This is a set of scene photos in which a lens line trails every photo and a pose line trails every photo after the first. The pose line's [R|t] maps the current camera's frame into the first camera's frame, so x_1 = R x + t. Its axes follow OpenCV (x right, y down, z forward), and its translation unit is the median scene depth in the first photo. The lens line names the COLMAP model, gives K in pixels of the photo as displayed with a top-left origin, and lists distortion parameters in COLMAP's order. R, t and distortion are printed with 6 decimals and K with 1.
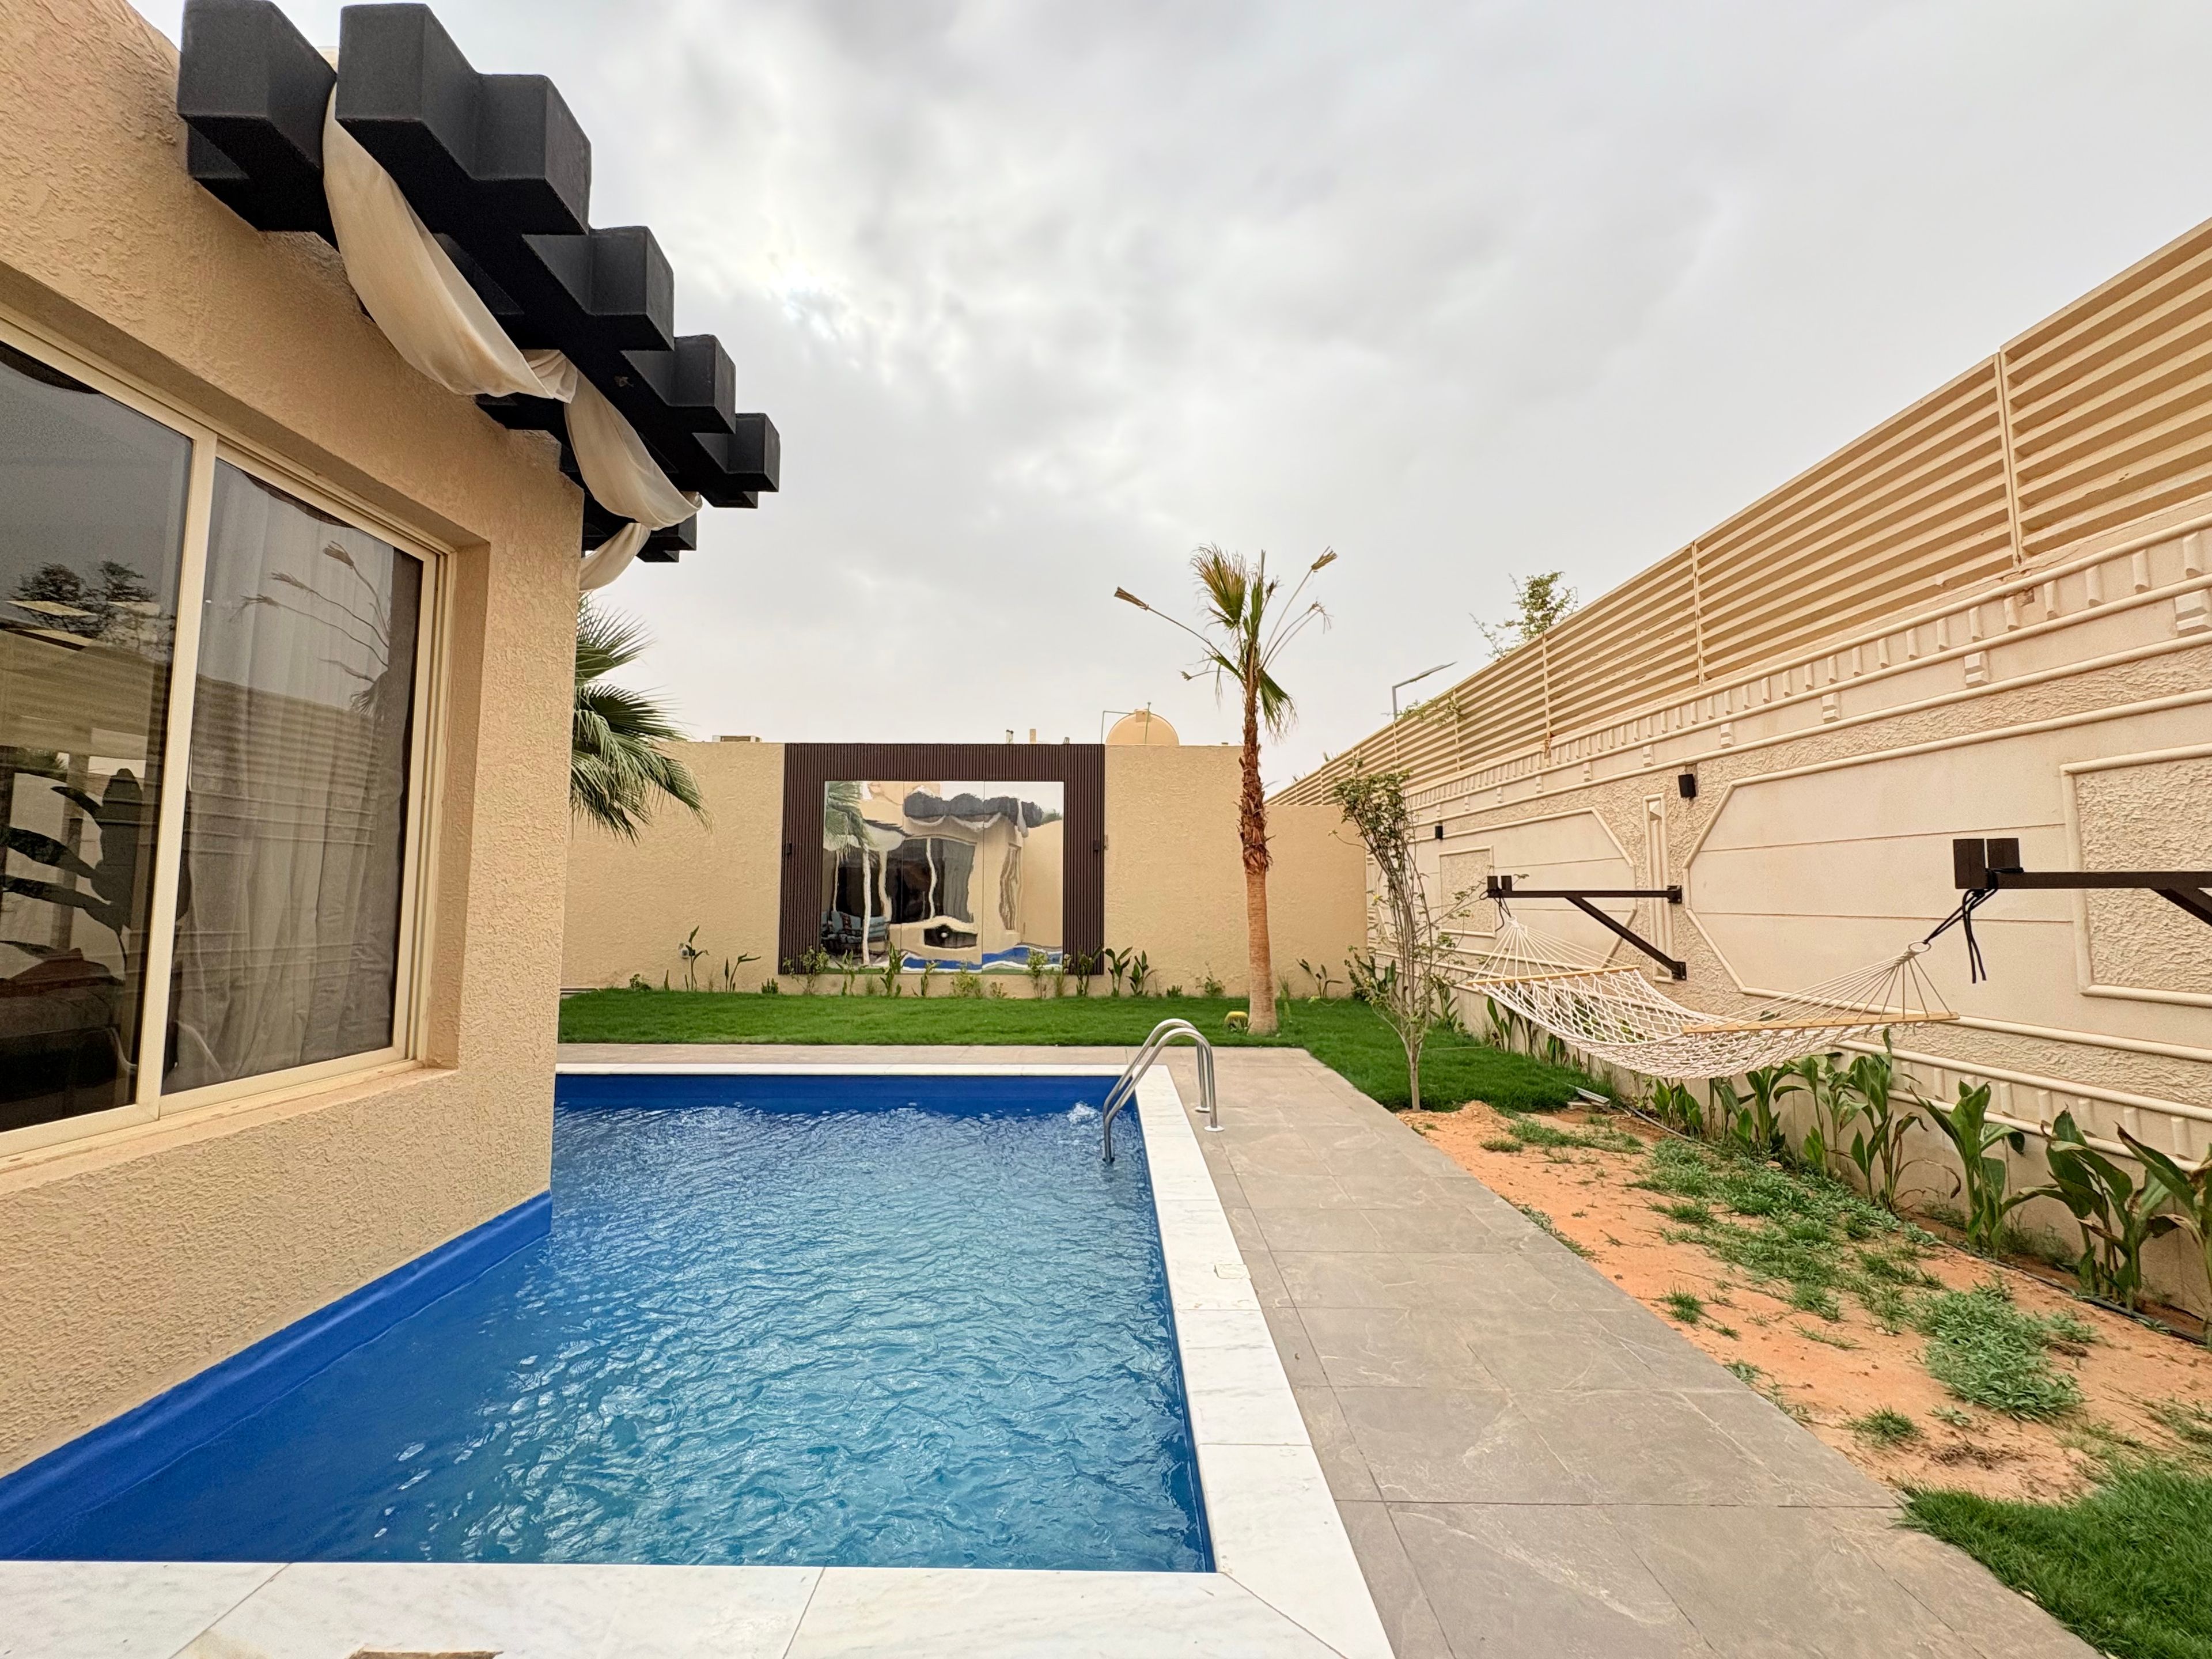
lens RADIAL K [[885.4, 0, 1104.6], [0, 885.4, 836.3], [0, 0, 1]] dist [0.009273, -0.003659]
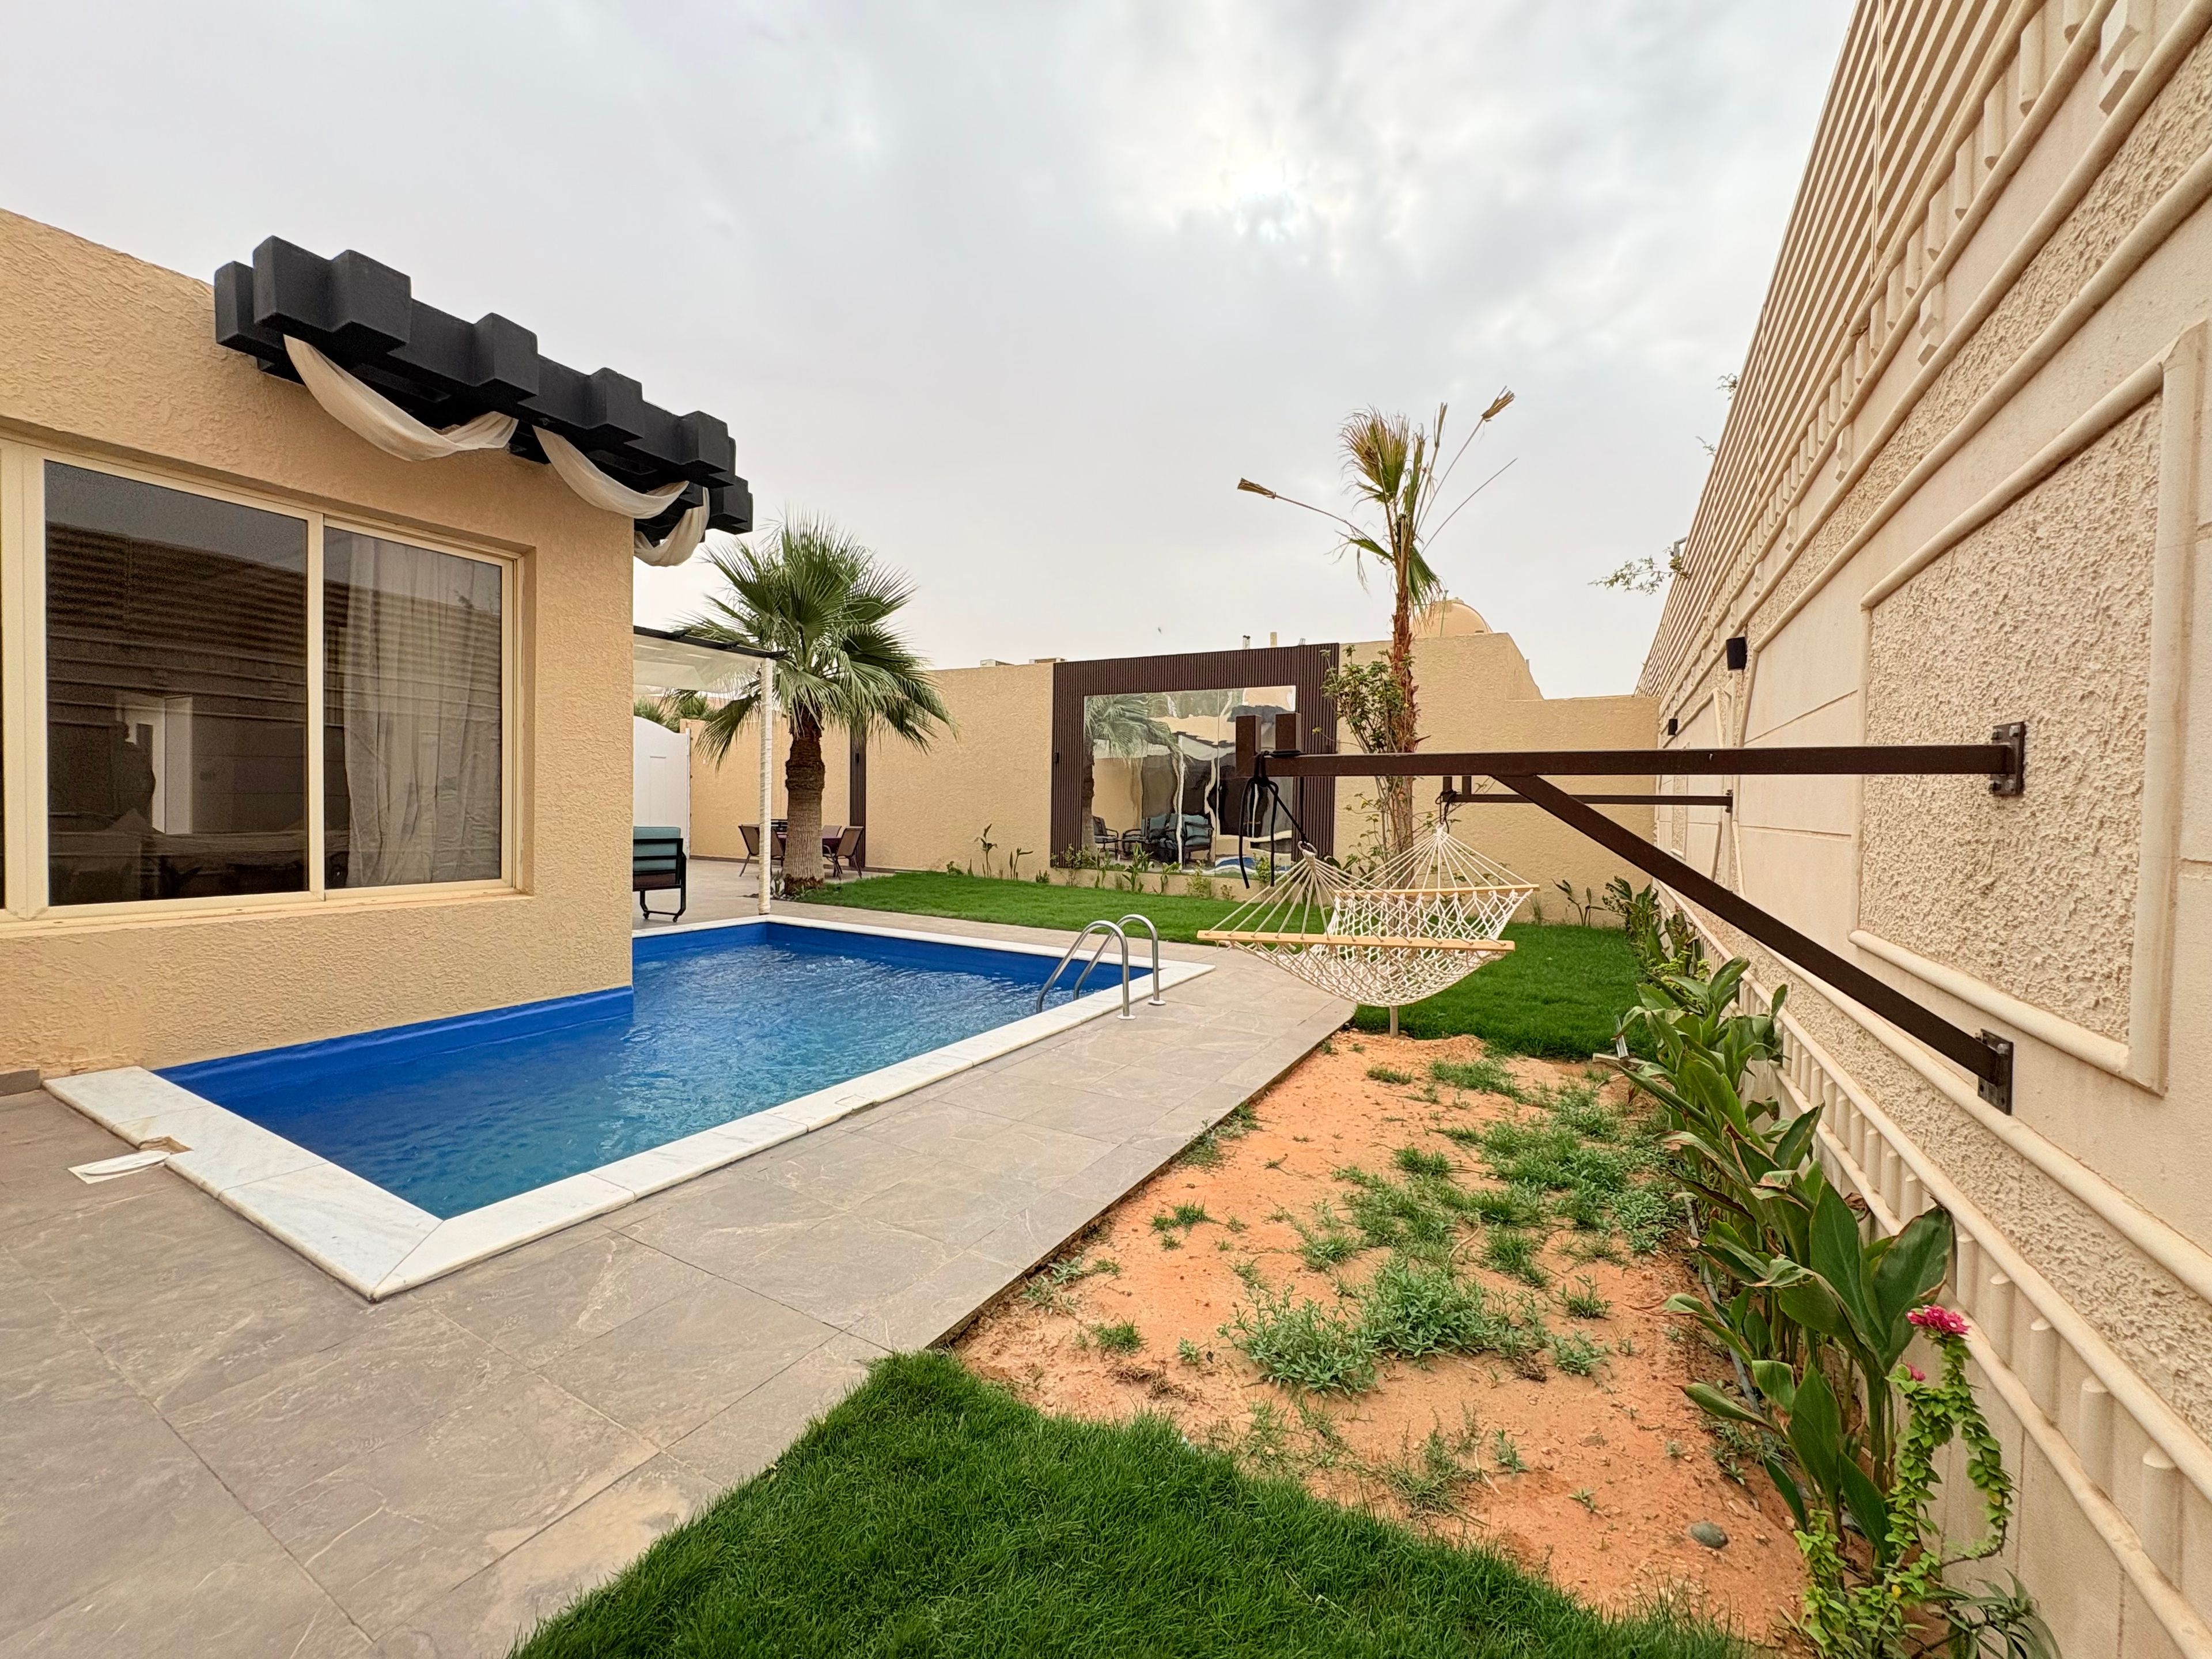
lens RADIAL K [[885.2, 0, 1105.0], [0, 885.2, 825.9], [0, 0, 1]] dist [0.000764, -0.000010]
pose [[0.871500, 0.025858, -0.489713, 0.359132], [0.017330, 0.996361, 0.083452, 0.011063], [0.490089, -0.081215, 0.867880, 0.060706]]
